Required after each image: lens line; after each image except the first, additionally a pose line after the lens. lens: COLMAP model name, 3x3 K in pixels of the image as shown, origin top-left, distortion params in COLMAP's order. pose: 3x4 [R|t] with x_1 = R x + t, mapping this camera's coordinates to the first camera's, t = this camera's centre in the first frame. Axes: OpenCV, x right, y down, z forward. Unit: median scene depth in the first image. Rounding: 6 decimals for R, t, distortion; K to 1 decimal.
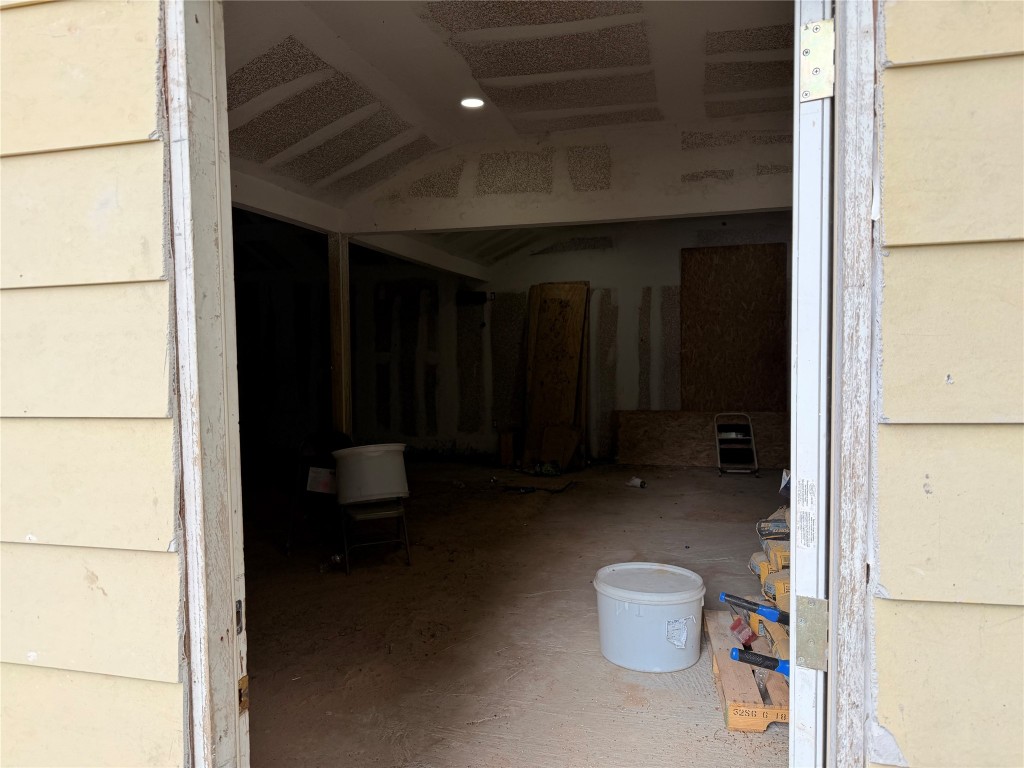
lens RADIAL K [[718.6, 0, 512.0], [0, 718.6, 384.0], [0, 0, 1]] dist [0.043891, -0.067937]
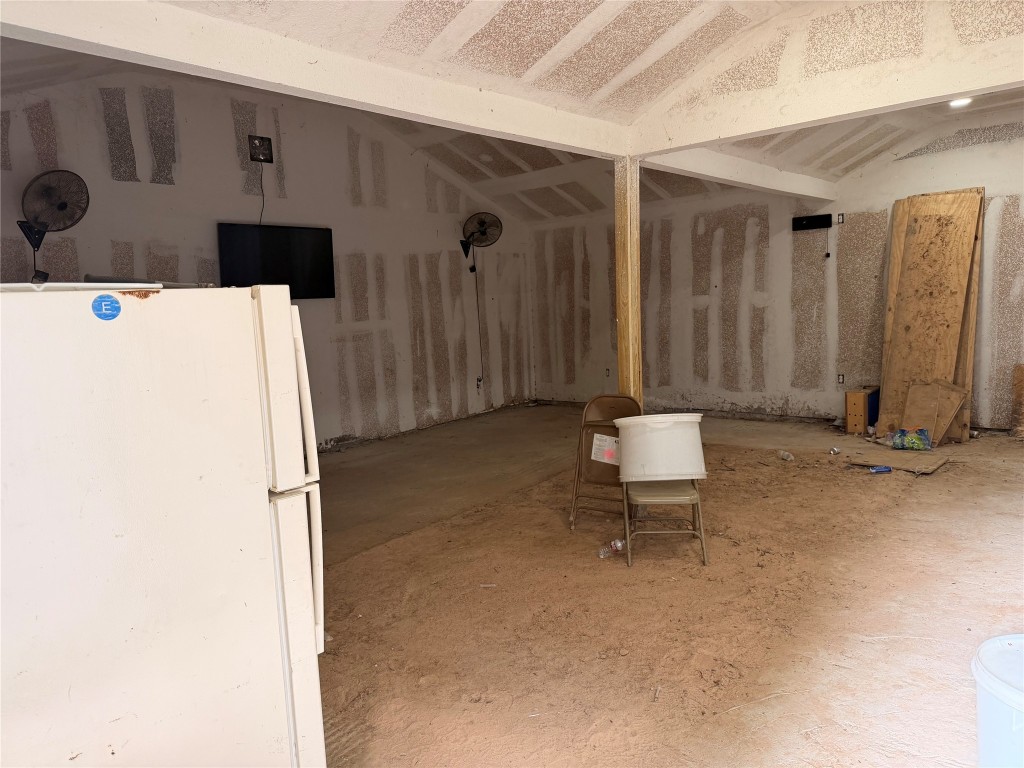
lens RADIAL K [[718.6, 0, 512.0], [0, 718.6, 384.0], [0, 0, 1]] dist [0.043891, -0.067937]
pose [[0.892275, 0.023026, -0.450905, 0.021919], [0.015468, 0.996553, 0.081499, -0.017270], [0.451228, -0.079694, 0.888843, 0.177203]]
